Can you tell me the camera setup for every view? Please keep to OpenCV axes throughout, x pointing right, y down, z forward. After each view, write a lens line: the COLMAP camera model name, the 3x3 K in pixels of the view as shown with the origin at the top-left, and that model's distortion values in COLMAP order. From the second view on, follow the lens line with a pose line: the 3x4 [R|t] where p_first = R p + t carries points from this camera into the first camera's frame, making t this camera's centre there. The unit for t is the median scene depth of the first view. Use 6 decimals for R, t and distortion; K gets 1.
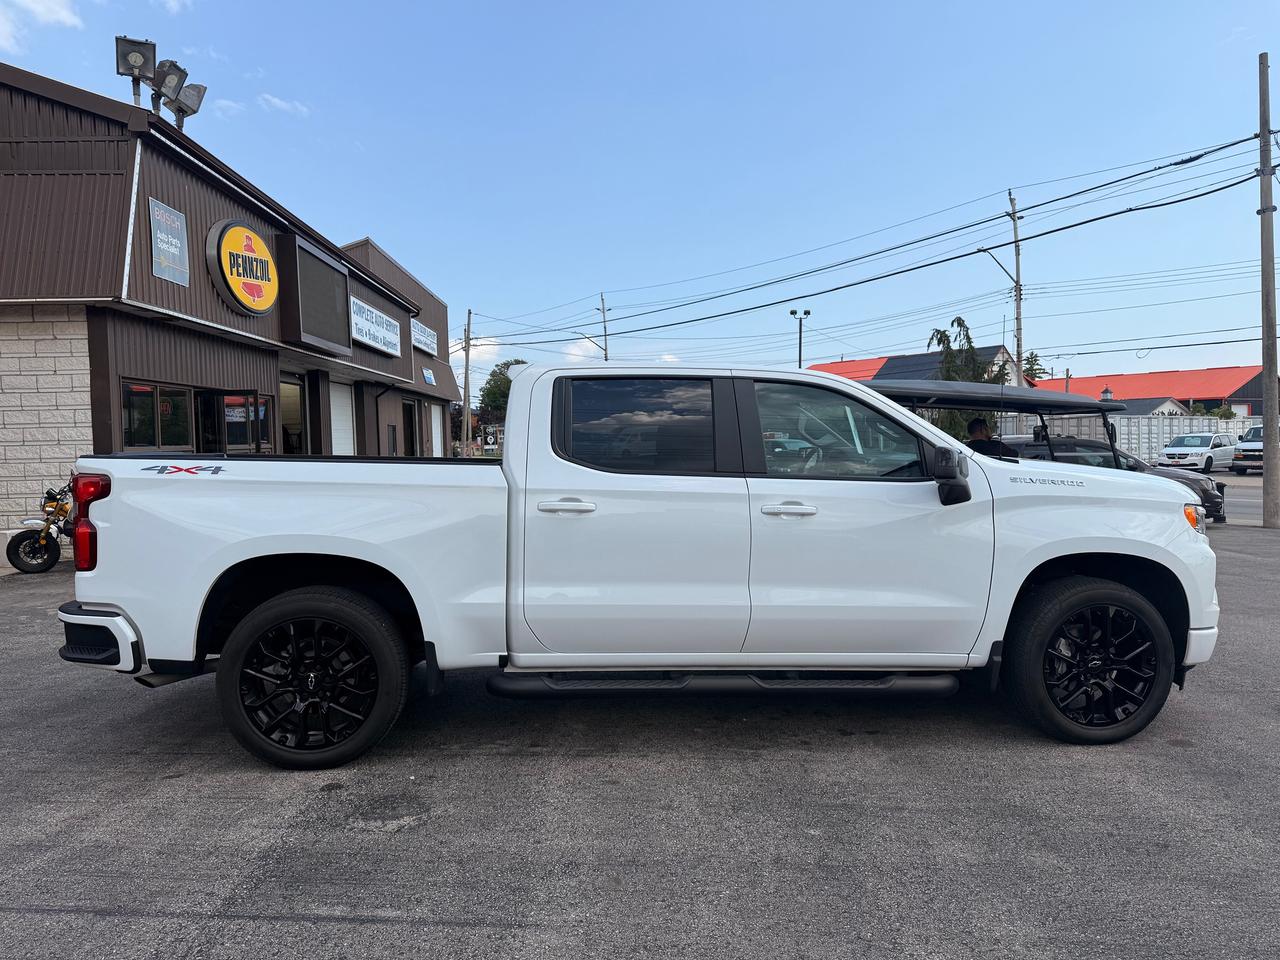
lens RADIAL K [[916.1, 0, 640.0], [0, 916.1, 480.0], [0, 0, 1]] dist [0.033995, -0.061129]
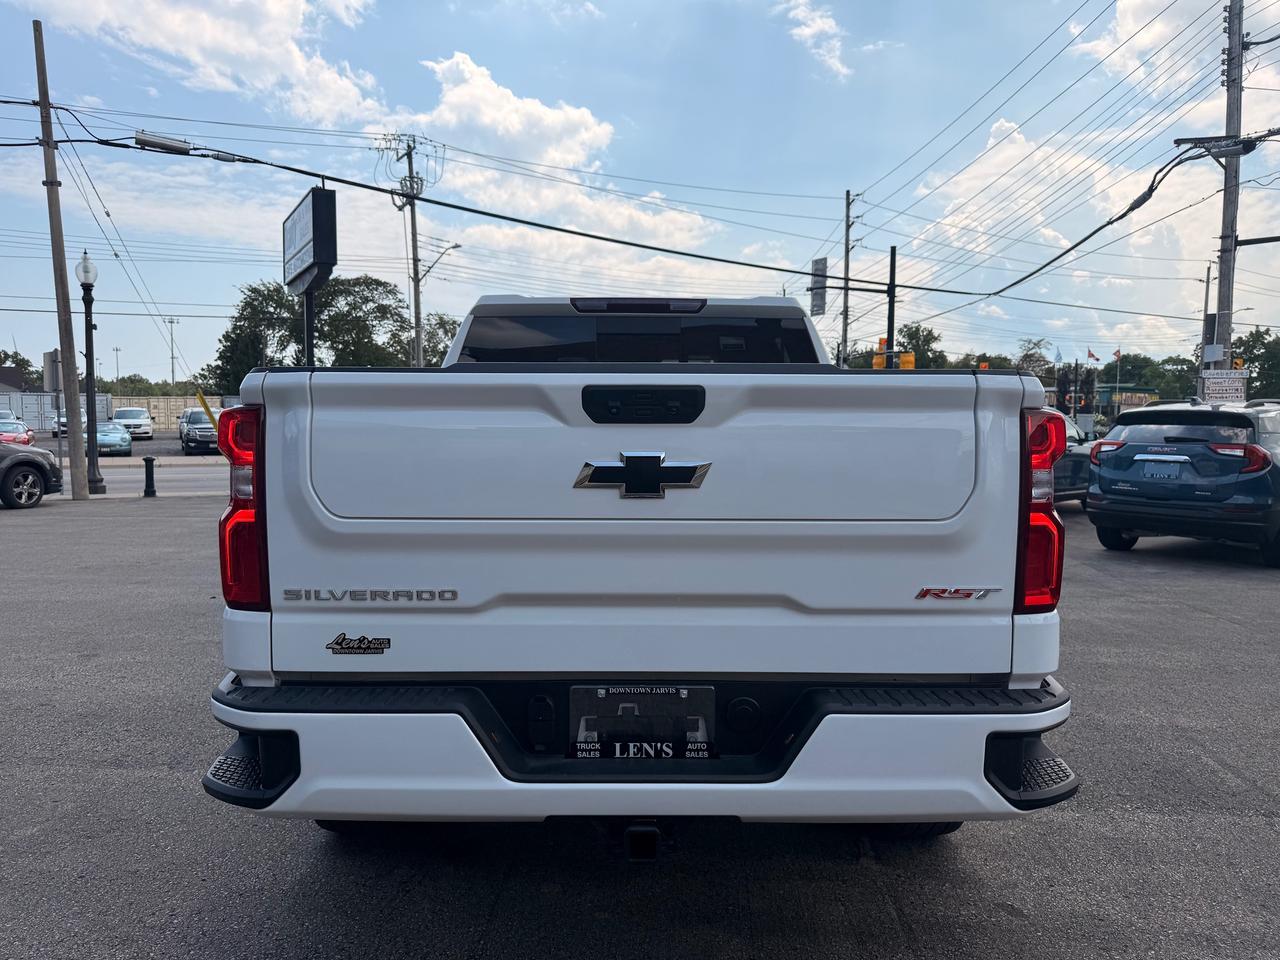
lens RADIAL K [[917.5, 0, 637.2], [0, 917.5, 482.2], [0, 0, 1]] dist [0.034319, -0.043955]
pose [[0.083235, -0.045226, 0.995503, -0.465233], [0.025500, 0.998739, 0.043241, 0.003246], [-0.996204, 0.021786, 0.084283, 0.489034]]
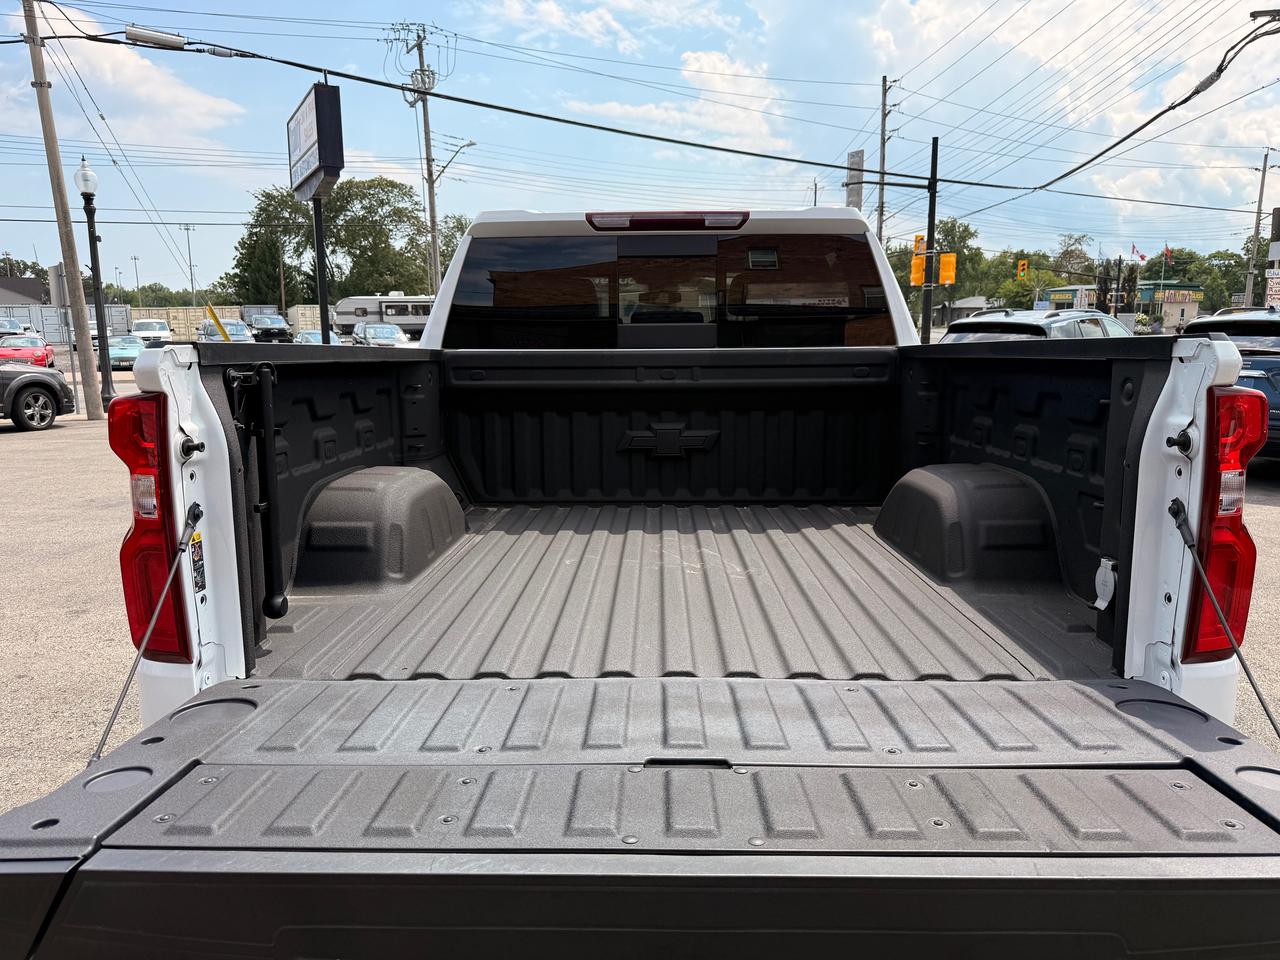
lens RADIAL K [[924.8, 0, 640.2], [0, 924.8, 485.4], [0, 0, 1]] dist [0.001119, -0.001314]
pose [[0.106610, -0.150933, 0.982778, -0.412791], [0.036755, 0.988334, 0.147799, -0.010657], [-0.993621, 0.020365, 0.110914, 0.494799]]
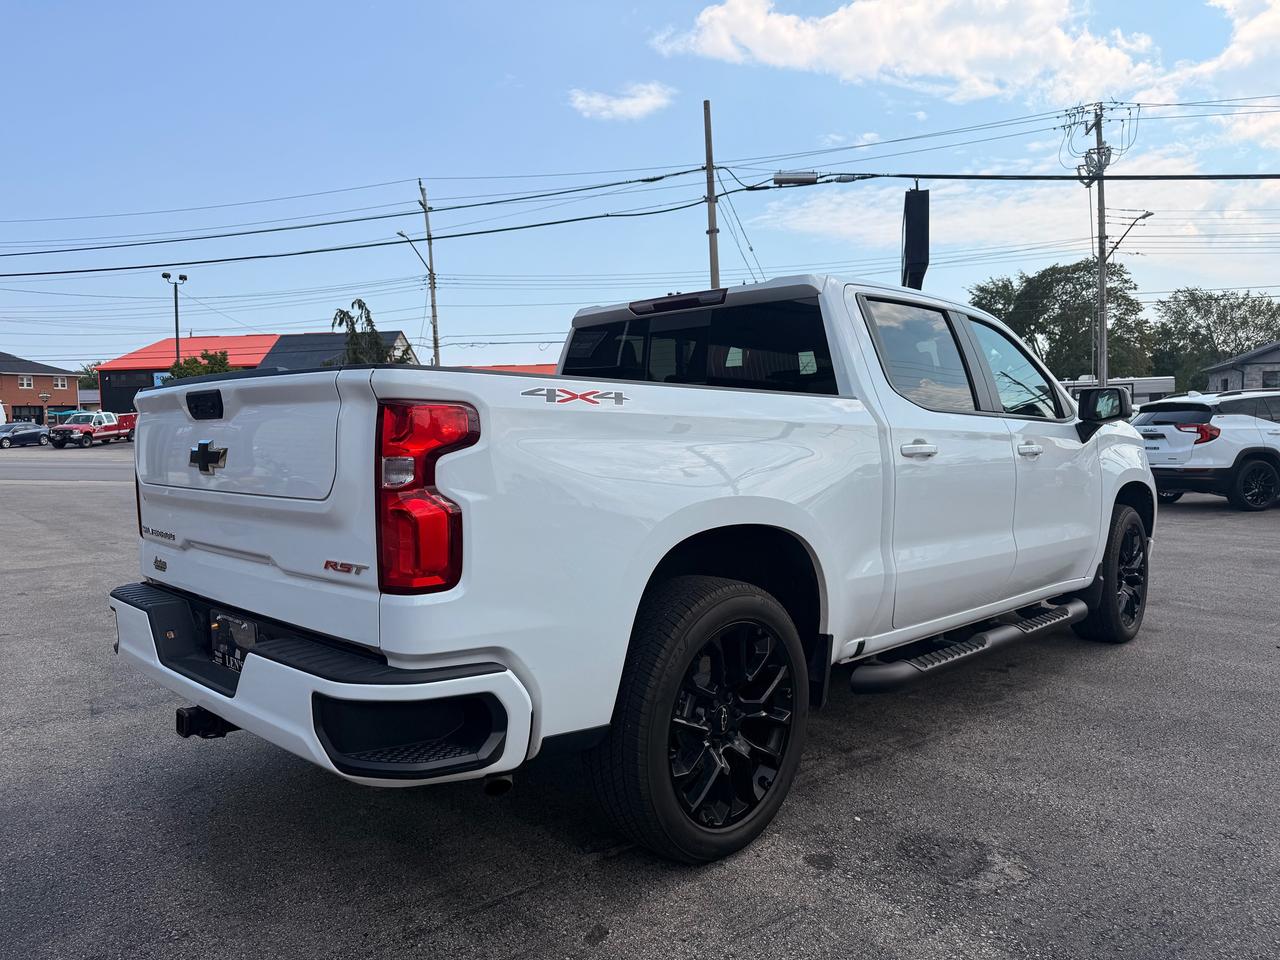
lens RADIAL K [[913.5, 0, 640.0], [0, 913.5, 480.0], [0, 0, 1]] dist [0.033138, -0.041068]
pose [[0.755529, -0.036529, 0.654096, -0.348373], [0.027578, 0.999333, 0.023954, 0.011799], [-0.654534, -0.000059, 0.756032, 0.227465]]
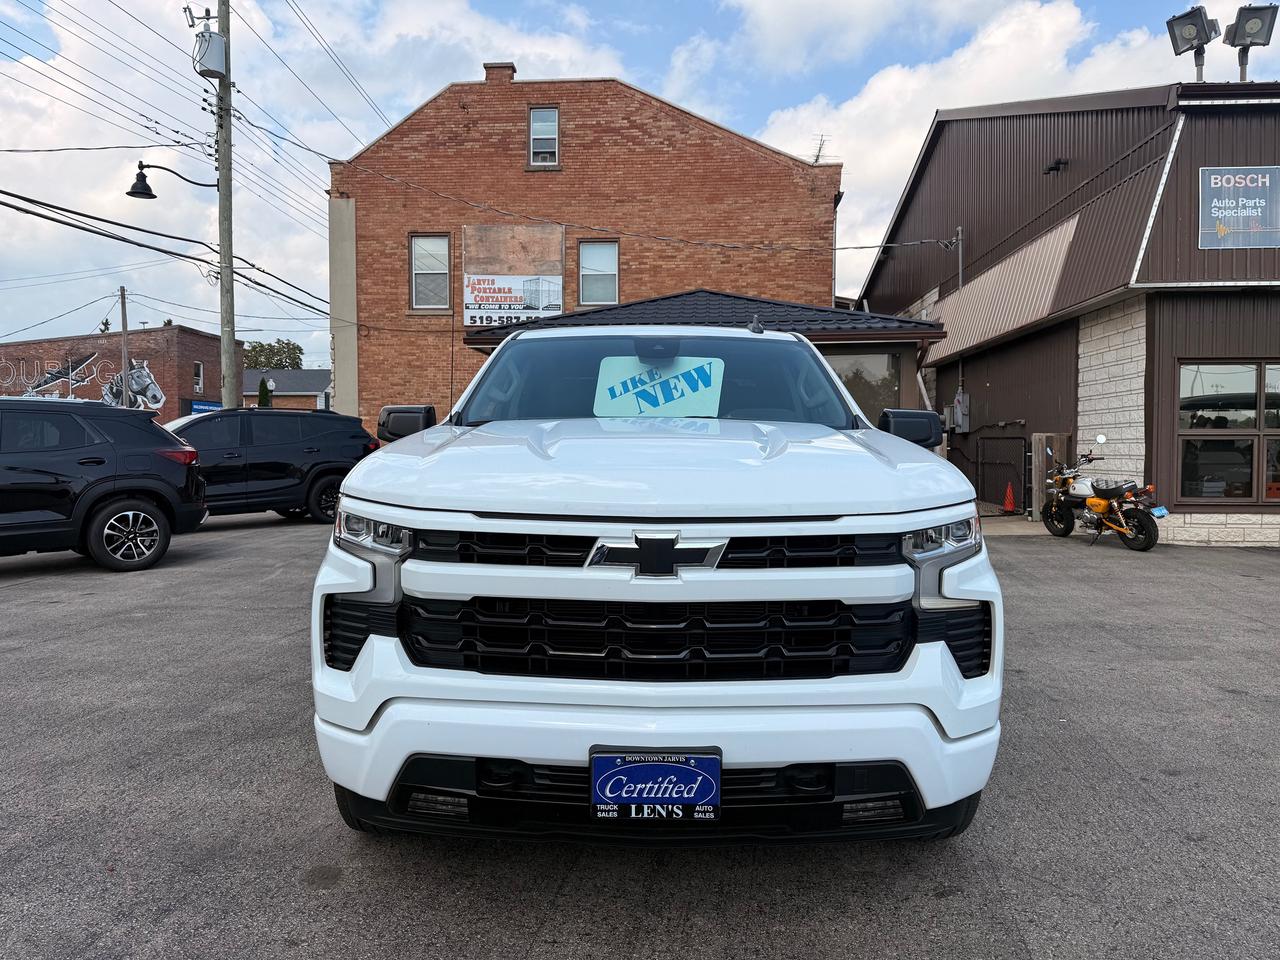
lens RADIAL K [[906.6, 0, 638.5], [0, 906.6, 488.4], [0, 0, 1]] dist [0.064834, -0.085210]
pose [[-0.122613, 0.062340, -0.990495, 0.531199], [-0.045887, 0.996602, 0.068404, -0.013596], [0.991393, 0.053838, -0.119335, 0.580723]]
